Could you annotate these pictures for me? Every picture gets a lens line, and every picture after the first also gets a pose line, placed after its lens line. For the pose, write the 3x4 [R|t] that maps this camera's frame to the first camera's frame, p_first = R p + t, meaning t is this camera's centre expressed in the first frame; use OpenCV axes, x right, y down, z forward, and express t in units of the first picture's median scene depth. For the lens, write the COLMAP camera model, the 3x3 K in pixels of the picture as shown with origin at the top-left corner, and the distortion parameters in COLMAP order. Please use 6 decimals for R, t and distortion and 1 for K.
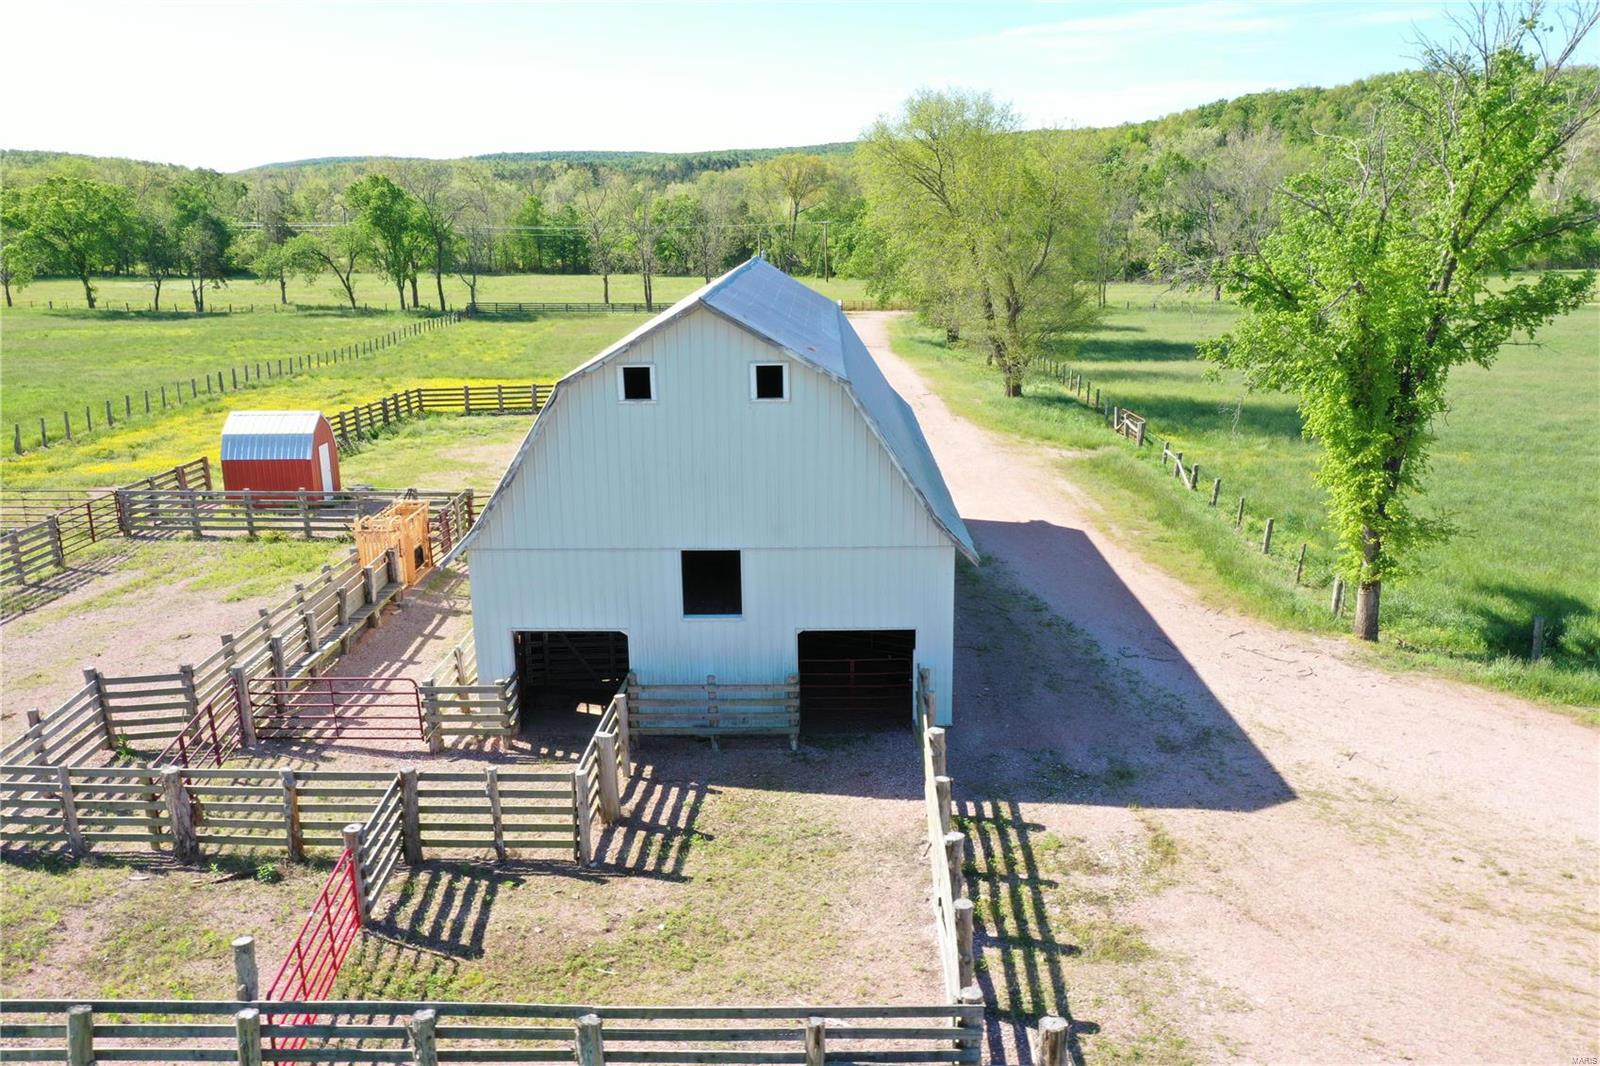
lens RADIAL K [[1260.4, 0, 800.0], [0, 1260.4, 533.0], [0, 0, 1]] dist [0.007480, 0.002466]
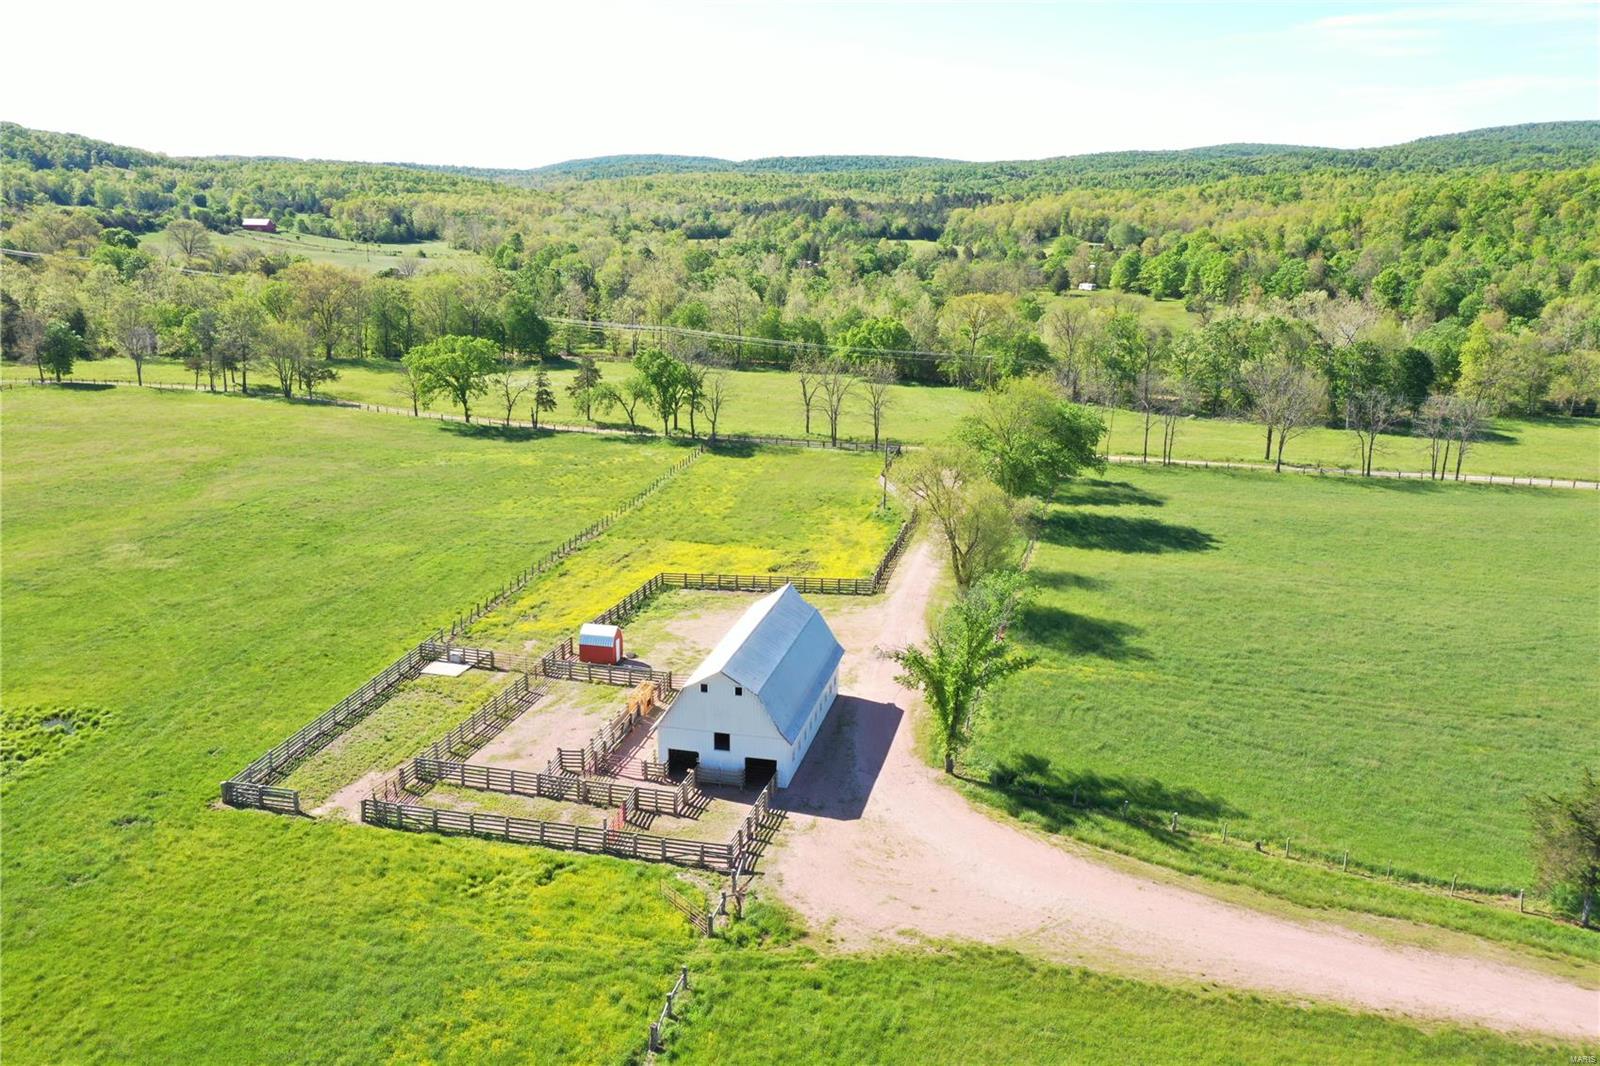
lens RADIAL K [[1250.8, 0, 800.0], [0, 1250.8, 533.0], [0, 0, 1]] dist [0.006928, -0.003405]
pose [[0.978175, 0.072776, -0.194621, 0.535635], [-0.071729, 0.997347, 0.012428, -0.411596], [0.195009, 0.001803, 0.980800, -1.648022]]
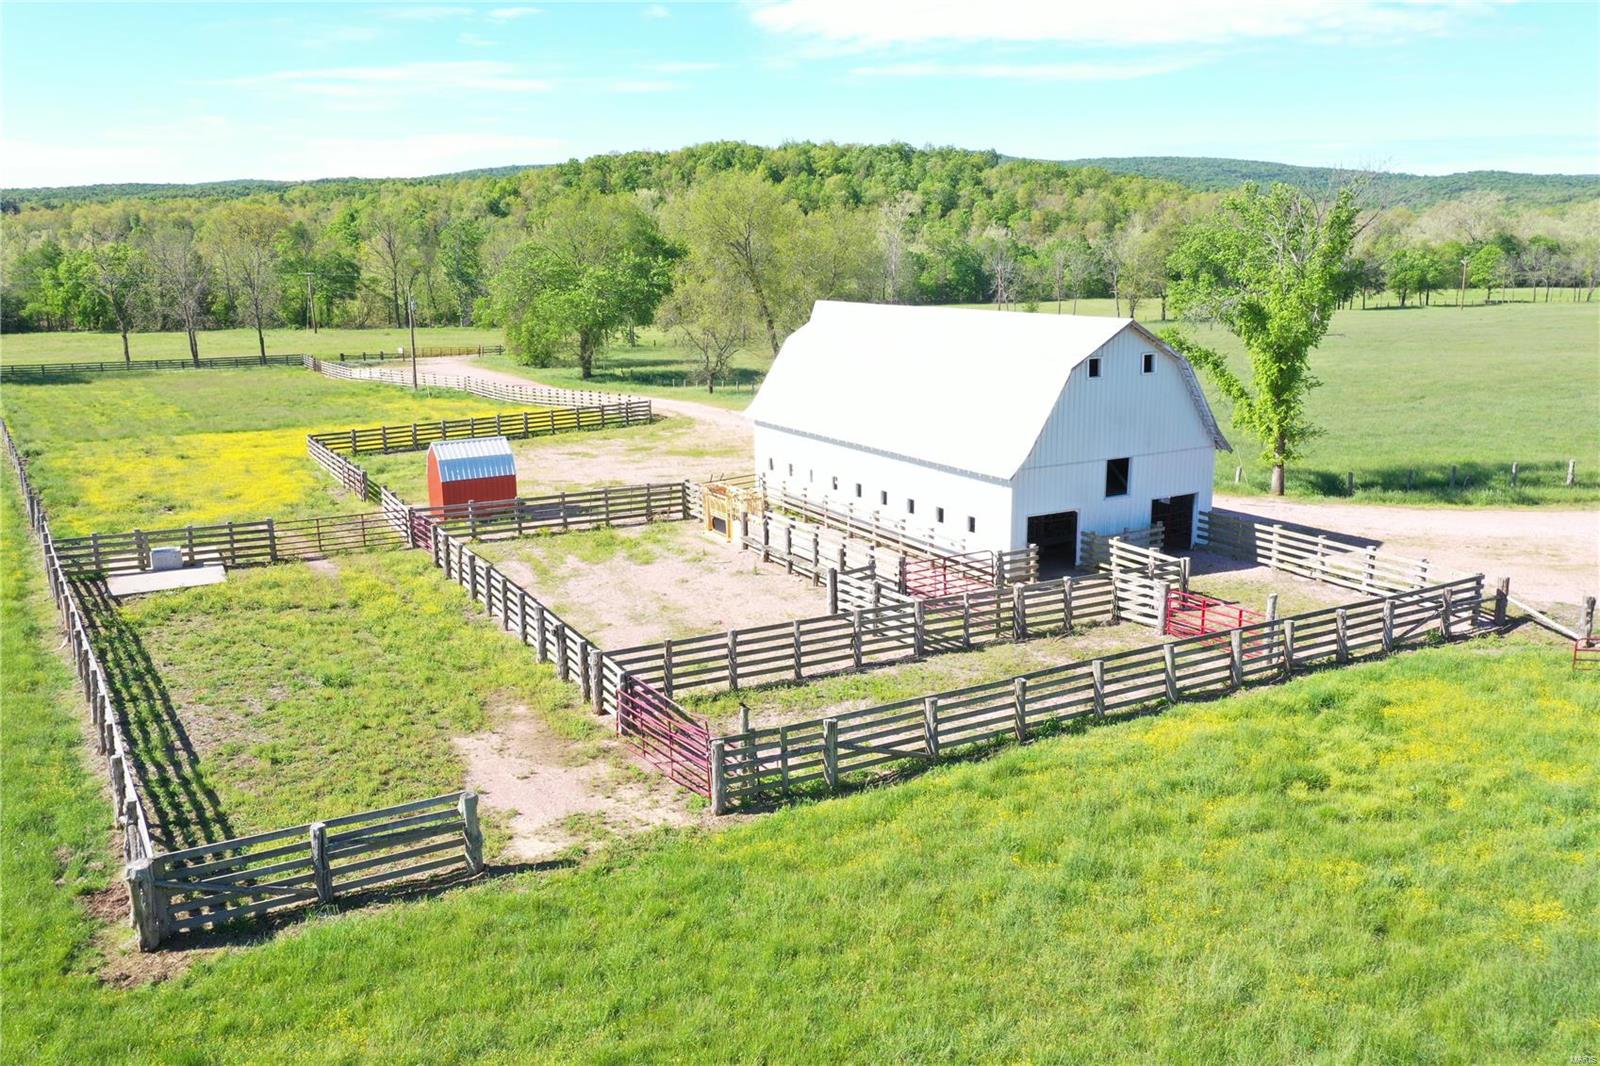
lens RADIAL K [[1250.8, 0, 800.0], [0, 1250.8, 533.0], [0, 0, 1]] dist [0.006928, -0.003405]
pose [[0.863323, -0.111555, 0.492167, -0.906516], [0.128393, 0.991723, -0.000433, 0.040933], [-0.488046, 0.063565, 0.870500, -0.223645]]
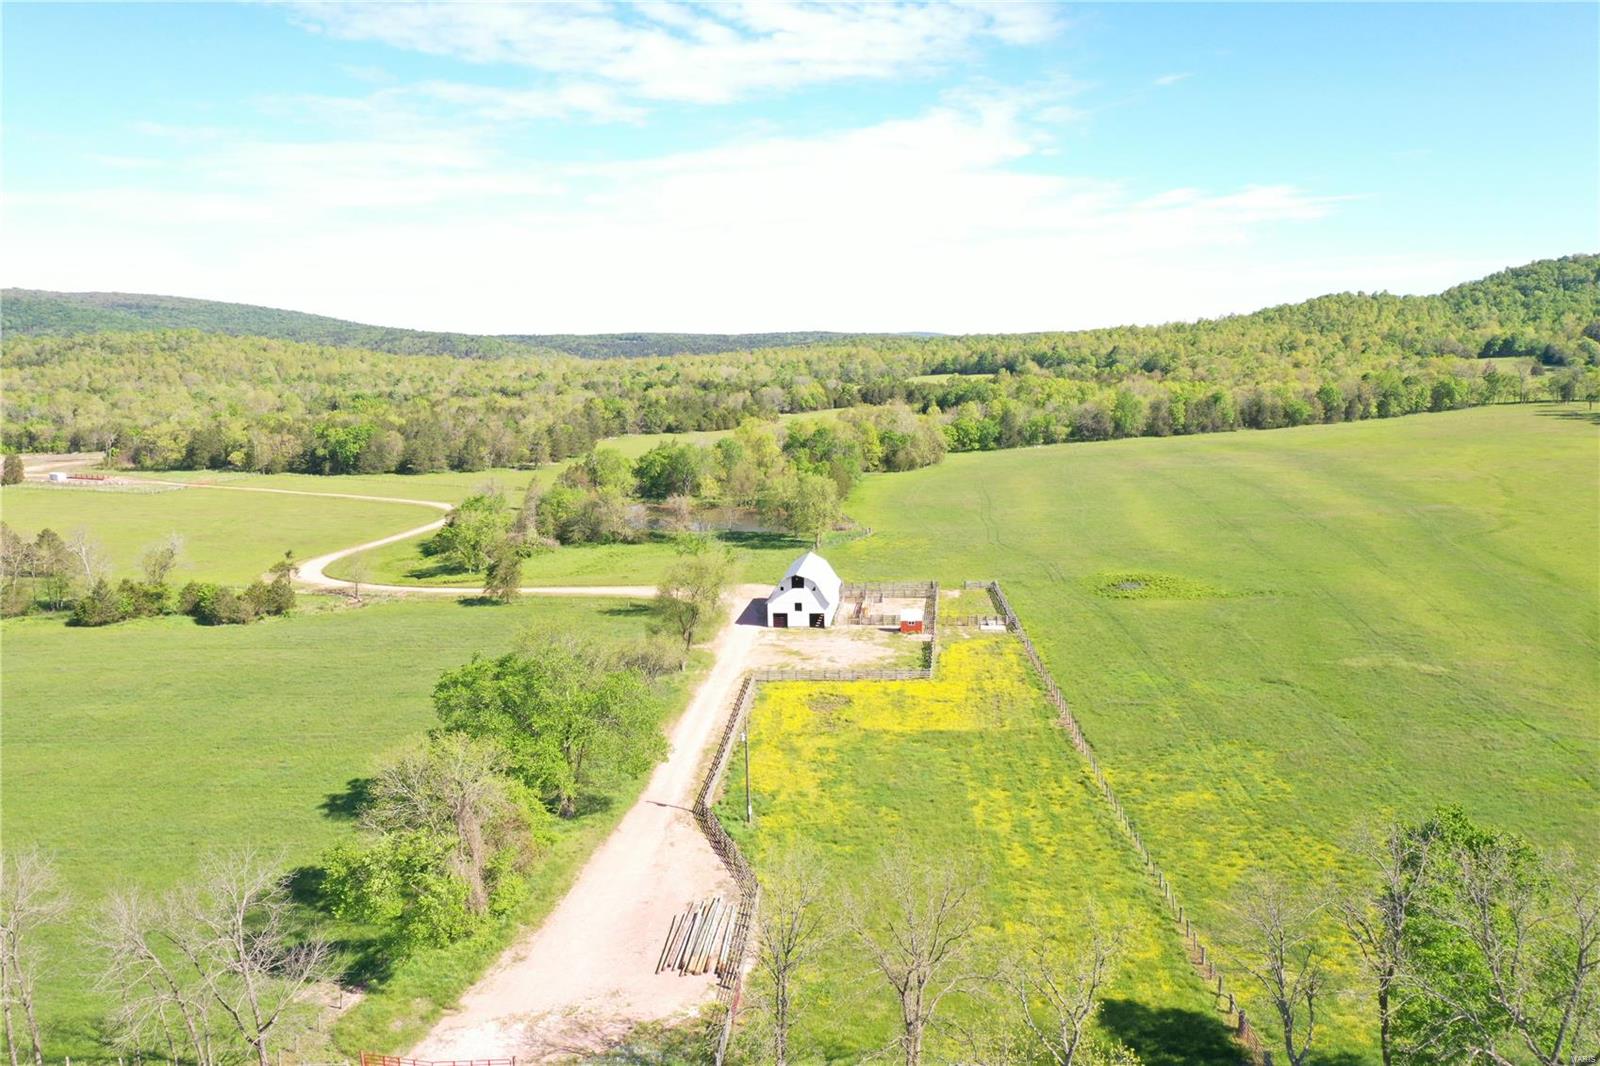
lens RADIAL K [[1250.8, 0, 800.0], [0, 1250.8, 533.0], [0, 0, 1]] dist [0.006928, -0.003405]
pose [[-0.995989, 0.015248, 0.088172, -0.524999], [0.049133, 0.916734, 0.396466, -2.452832], [-0.074785, 0.399208, -0.913805, 5.851664]]
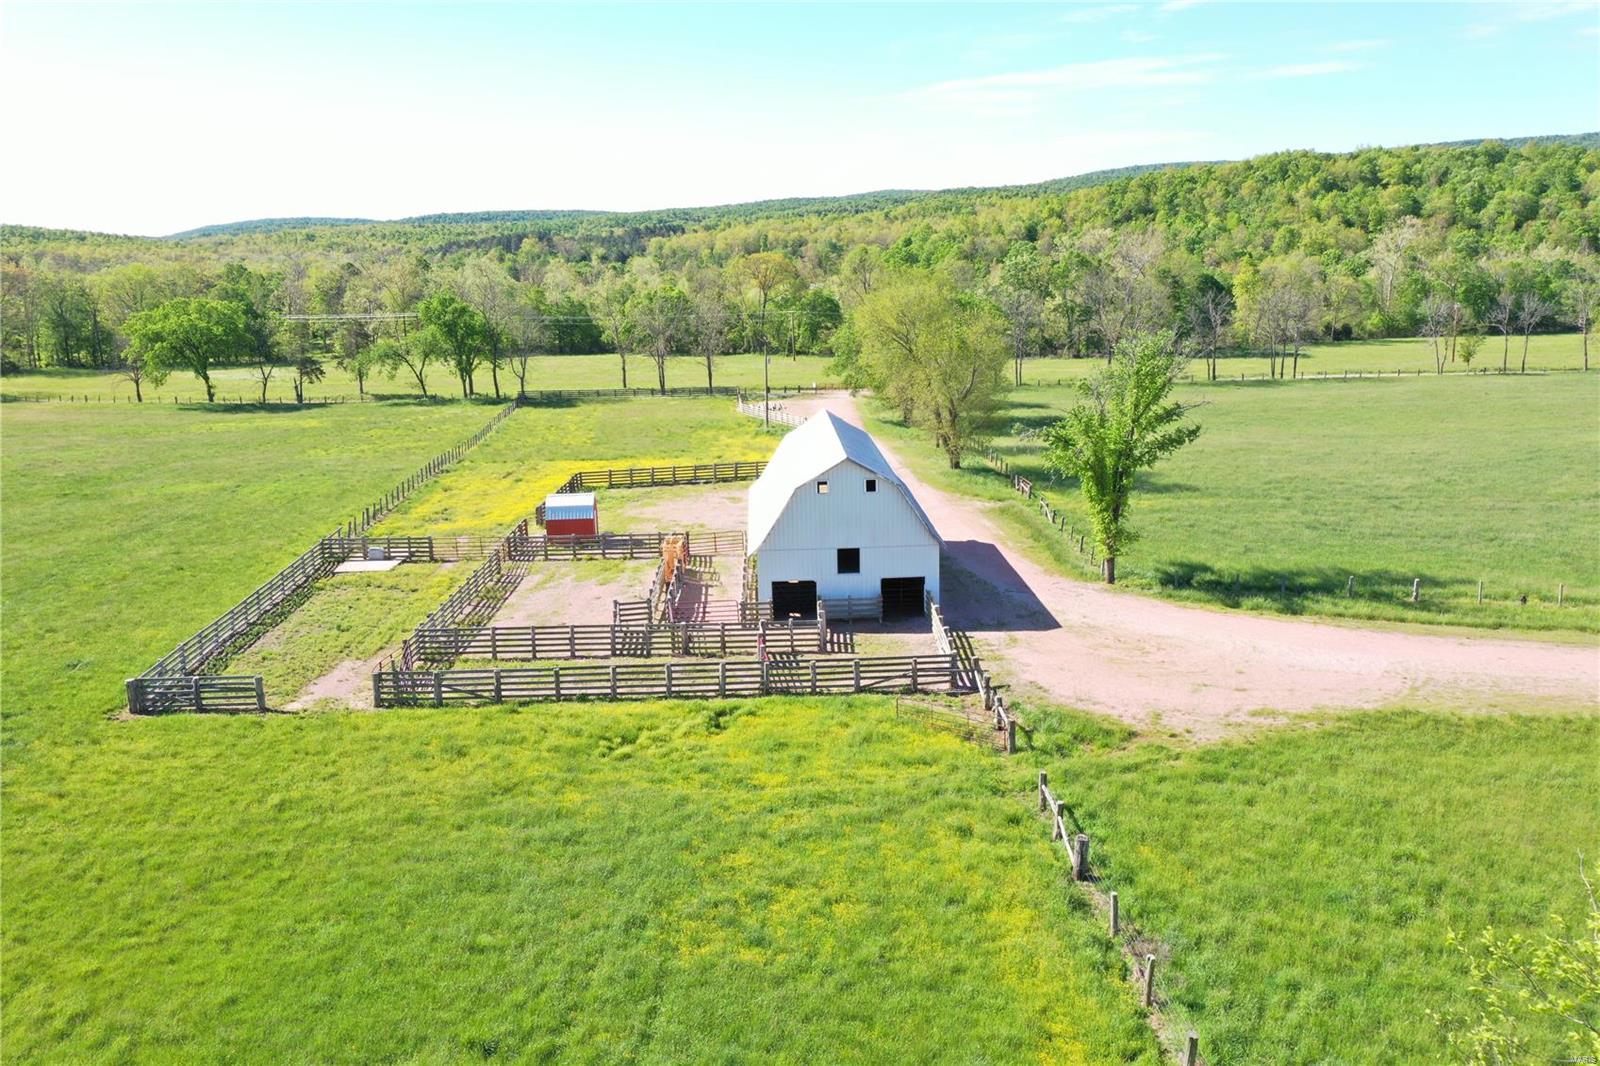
lens RADIAL K [[1250.8, 0, 800.0], [0, 1250.8, 533.0], [0, 0, 1]] dist [0.006928, -0.003405]
pose [[0.998582, -0.025708, 0.046615, -0.196722], [0.027419, 0.998960, -0.036442, 0.049775], [-0.045630, 0.037669, 0.998248, -1.090827]]
